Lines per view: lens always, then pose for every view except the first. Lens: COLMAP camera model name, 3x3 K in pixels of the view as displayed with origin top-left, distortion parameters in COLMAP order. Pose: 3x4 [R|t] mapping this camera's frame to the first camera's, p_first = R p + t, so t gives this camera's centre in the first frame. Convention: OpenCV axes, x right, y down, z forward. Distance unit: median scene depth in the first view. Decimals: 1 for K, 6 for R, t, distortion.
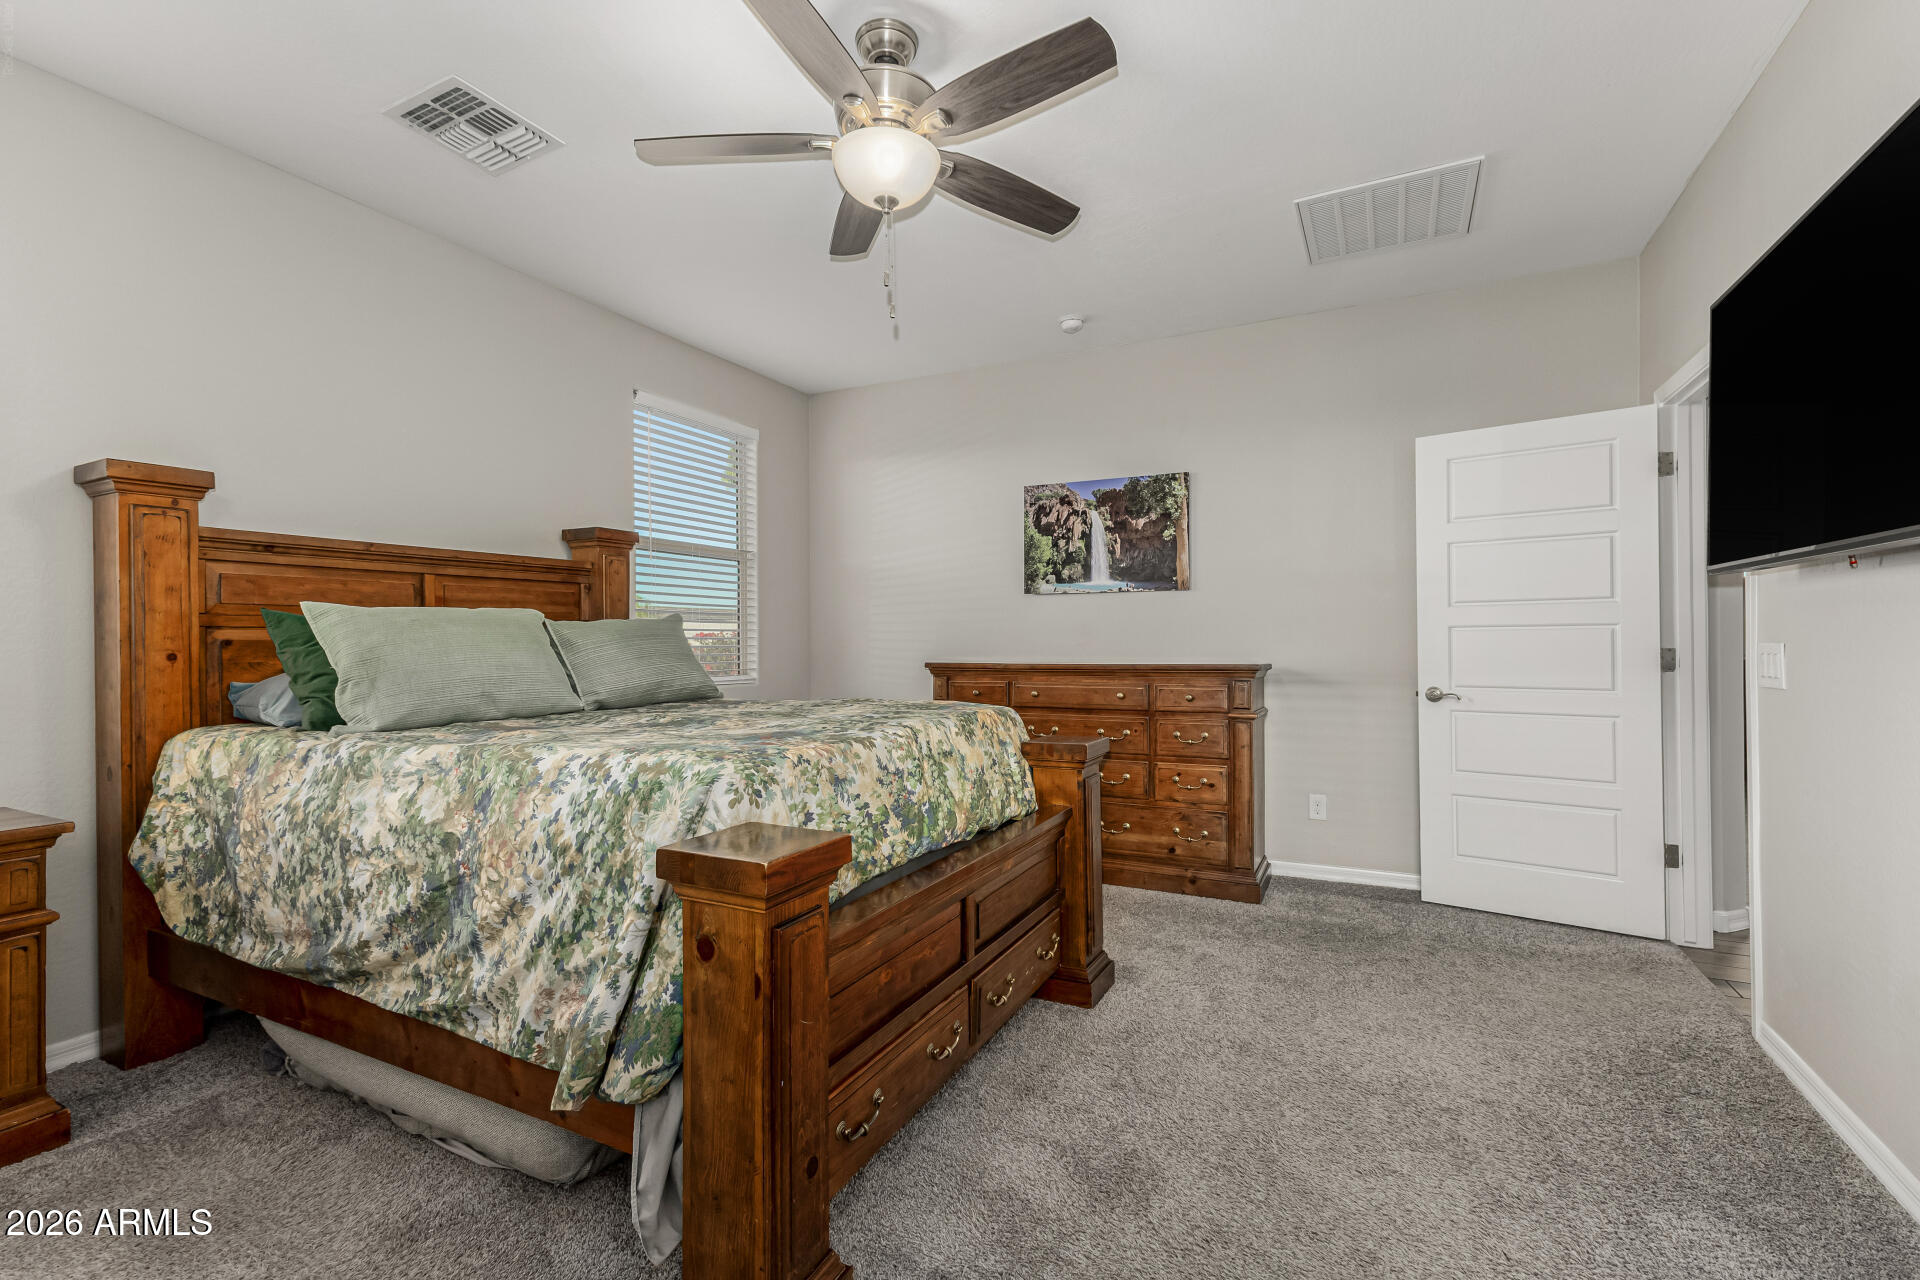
lens RADIAL K [[833.1, 0, 967.9], [0, 833.1, 639.6], [0, 0, 1]] dist [0.020988, -0.007880]
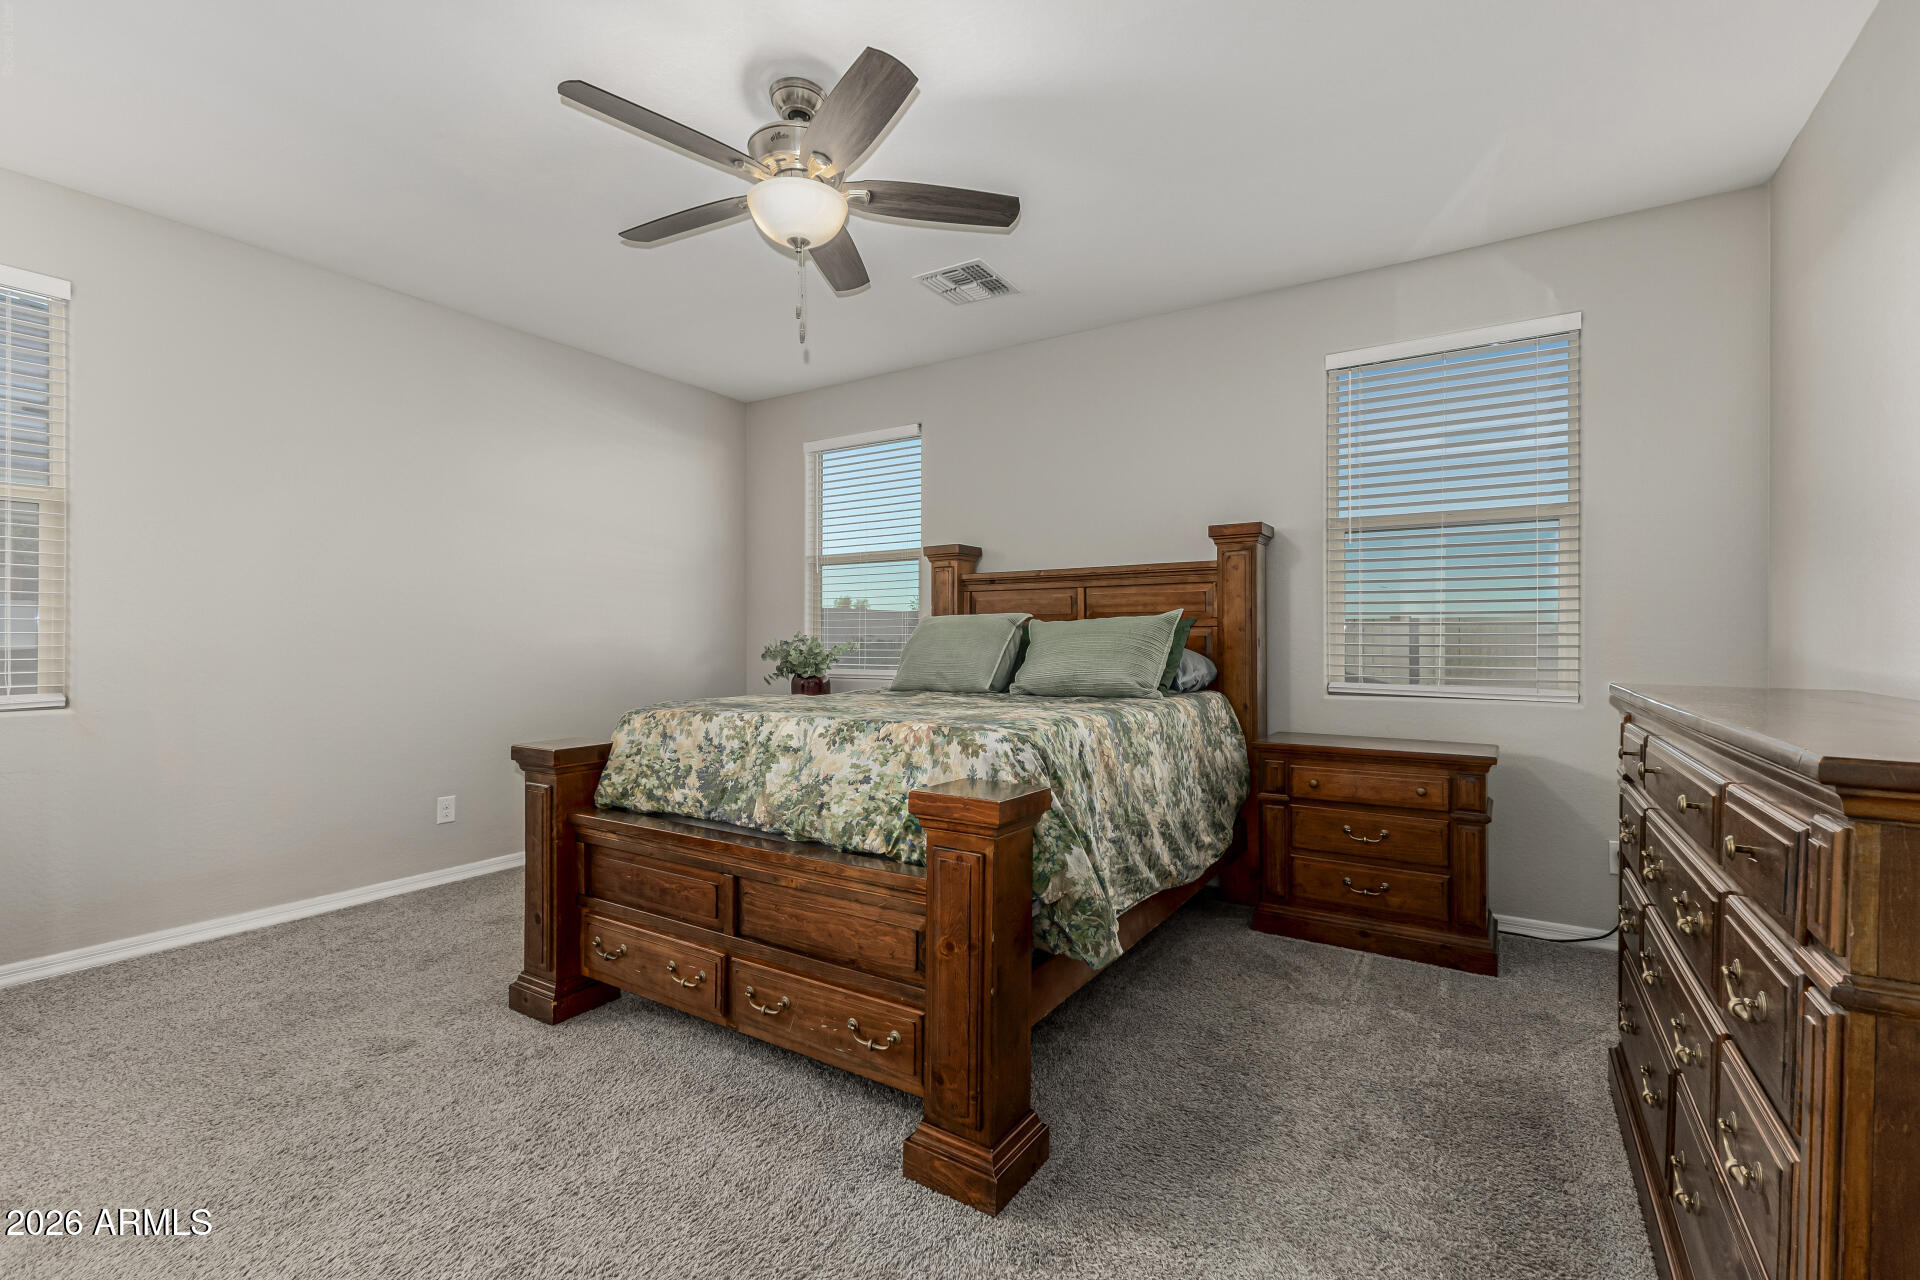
lens RADIAL K [[833.1, 0, 967.9], [0, 833.1, 639.6], [0, 0, 1]] dist [0.020988, -0.007880]
pose [[-0.093893, 0.007197, -0.995556, 1.020866], [0.000538, 0.999974, 0.007178, -0.005711], [0.995582, 0.000138, -0.093894, 1.374072]]
